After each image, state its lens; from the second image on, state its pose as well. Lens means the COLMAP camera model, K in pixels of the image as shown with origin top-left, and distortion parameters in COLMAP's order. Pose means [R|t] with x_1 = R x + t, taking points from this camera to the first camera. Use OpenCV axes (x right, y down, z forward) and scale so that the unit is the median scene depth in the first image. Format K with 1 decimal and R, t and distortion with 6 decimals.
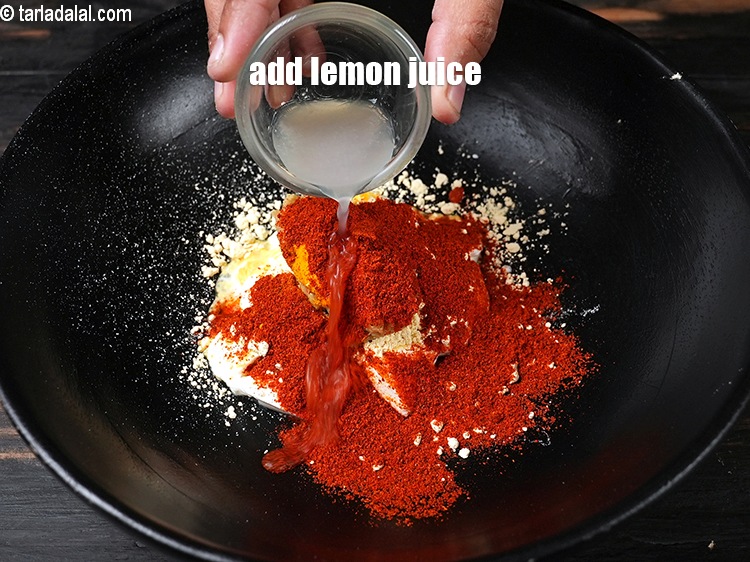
lens RADIAL K [[1189.4, 0, 377.8], [0, 1189.4, 282.7], [0, 0, 1]] dist [-0.046741, 0.000000]
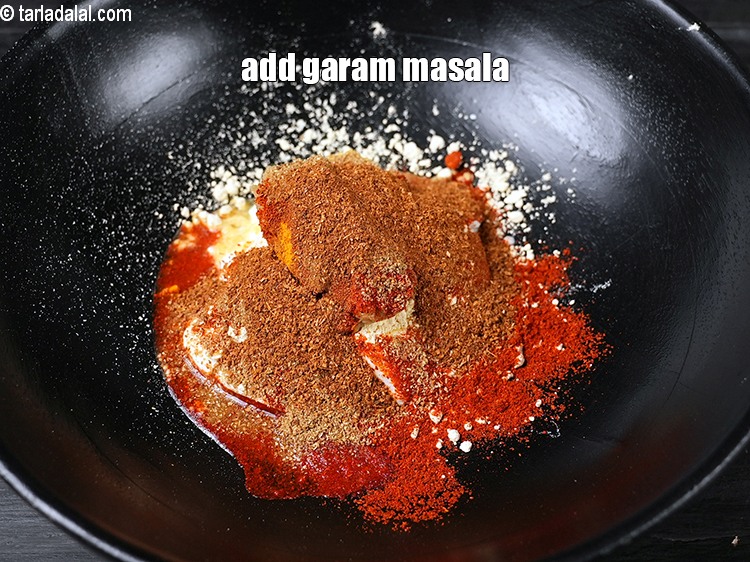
lens RADIAL K [[1189.4, 0, 379.5], [0, 1189.4, 284.1], [0, 0, 1]] dist [-0.046741, 0.000000]
pose [[0.999876, -0.014995, 0.004728, 0.003393], [0.014766, 0.998869, 0.045191, -0.021331], [-0.005400, -0.045116, 0.998967, 0.082215]]
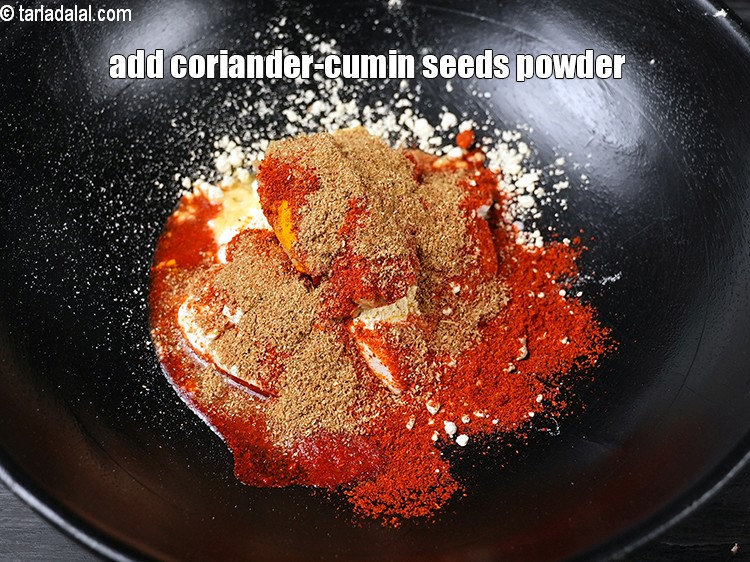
lens RADIAL K [[1189.4, 0, 377.1], [0, 1189.4, 280.7], [0, 0, 1]] dist [-0.046741, 0.000000]
pose [[0.999555, 0.027533, -0.011434, 0.014190], [-0.026463, 0.996022, 0.085089, -0.044453], [0.013731, -0.084749, 0.996308, 0.109305]]
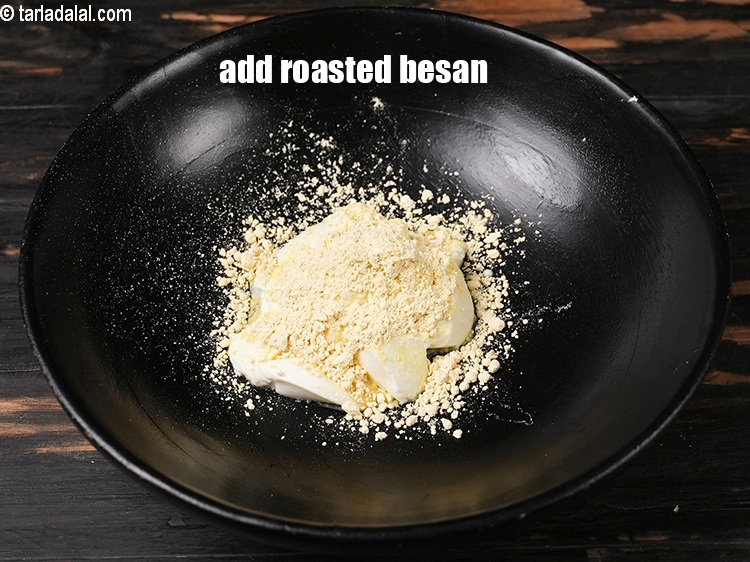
lens RADIAL K [[1189.4, 0, 373.6], [0, 1189.4, 277.5], [0, 0, 1]] dist [-0.046741, 0.000000]
pose [[0.999315, -0.024411, 0.027798, -0.031841], [0.025042, 0.999431, -0.022610, 0.015854], [-0.027231, 0.023291, 0.999358, -0.122864]]
